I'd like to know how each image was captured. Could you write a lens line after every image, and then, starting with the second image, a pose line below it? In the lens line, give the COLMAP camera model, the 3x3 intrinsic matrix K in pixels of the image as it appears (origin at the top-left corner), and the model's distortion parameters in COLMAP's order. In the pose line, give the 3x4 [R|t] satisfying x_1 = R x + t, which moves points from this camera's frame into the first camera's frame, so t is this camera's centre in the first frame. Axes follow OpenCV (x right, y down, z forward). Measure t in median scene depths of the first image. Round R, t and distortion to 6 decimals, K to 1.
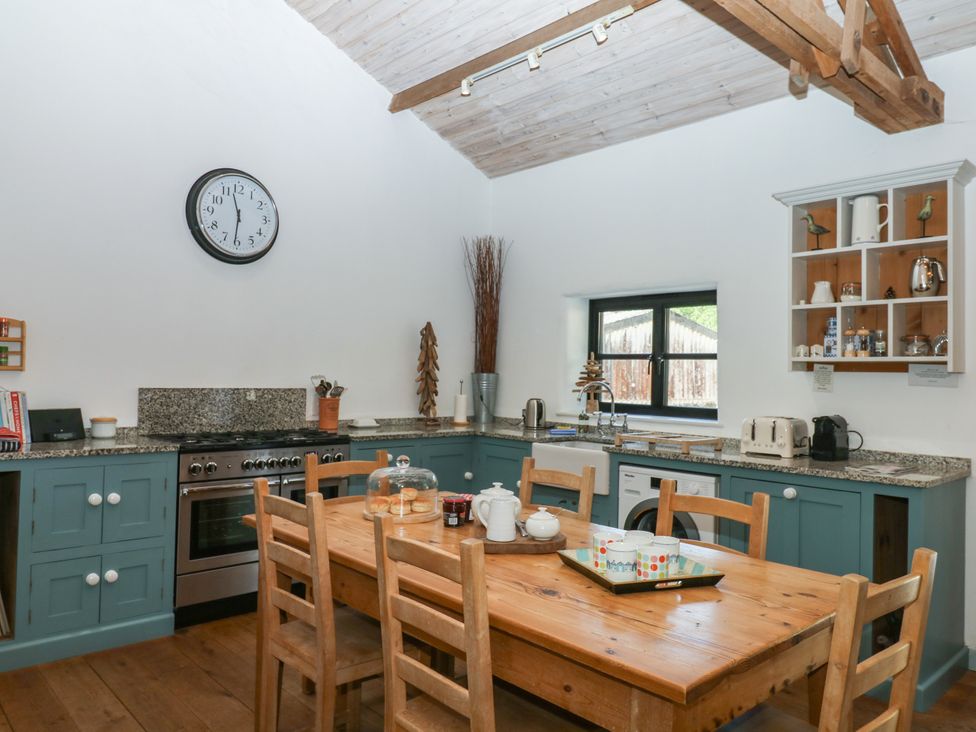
lens RADIAL K [[706.3, 0, 489.6], [0, 706.3, 362.3], [0, 0, 1]] dist [0.007564, -0.002107]
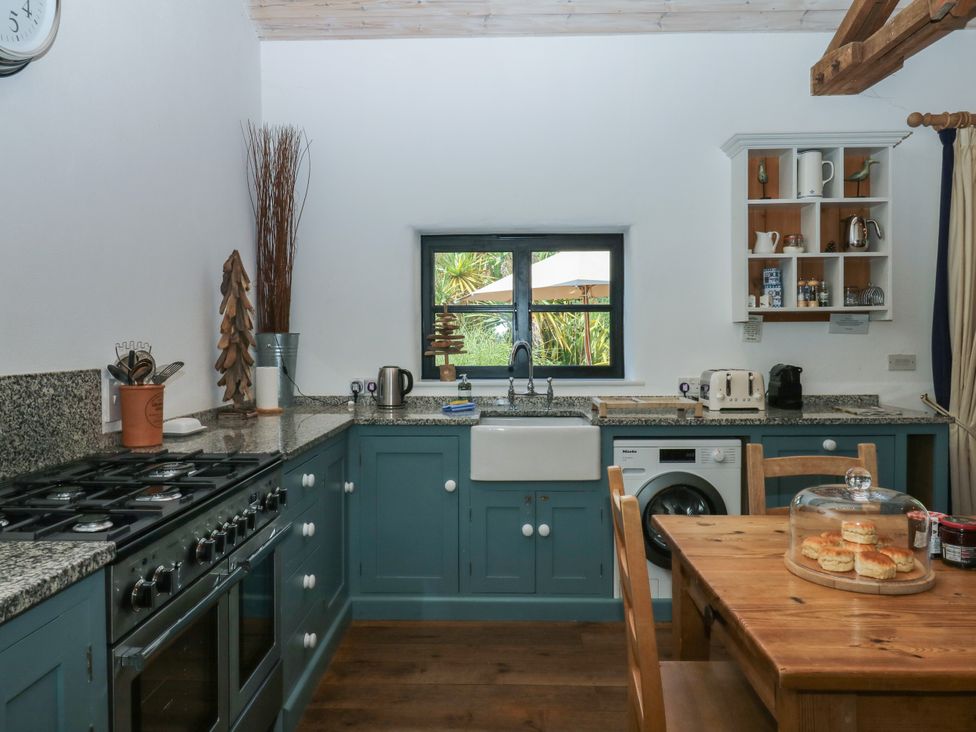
lens RADIAL K [[706.3, 0, 489.6], [0, 706.3, 362.3], [0, 0, 1]] dist [0.007564, -0.002107]
pose [[0.694586, -0.049529, 0.717702, -0.522430], [0.009574, 0.998175, 0.059619, 0.006864], [-0.719346, -0.034539, 0.693793, 0.576463]]
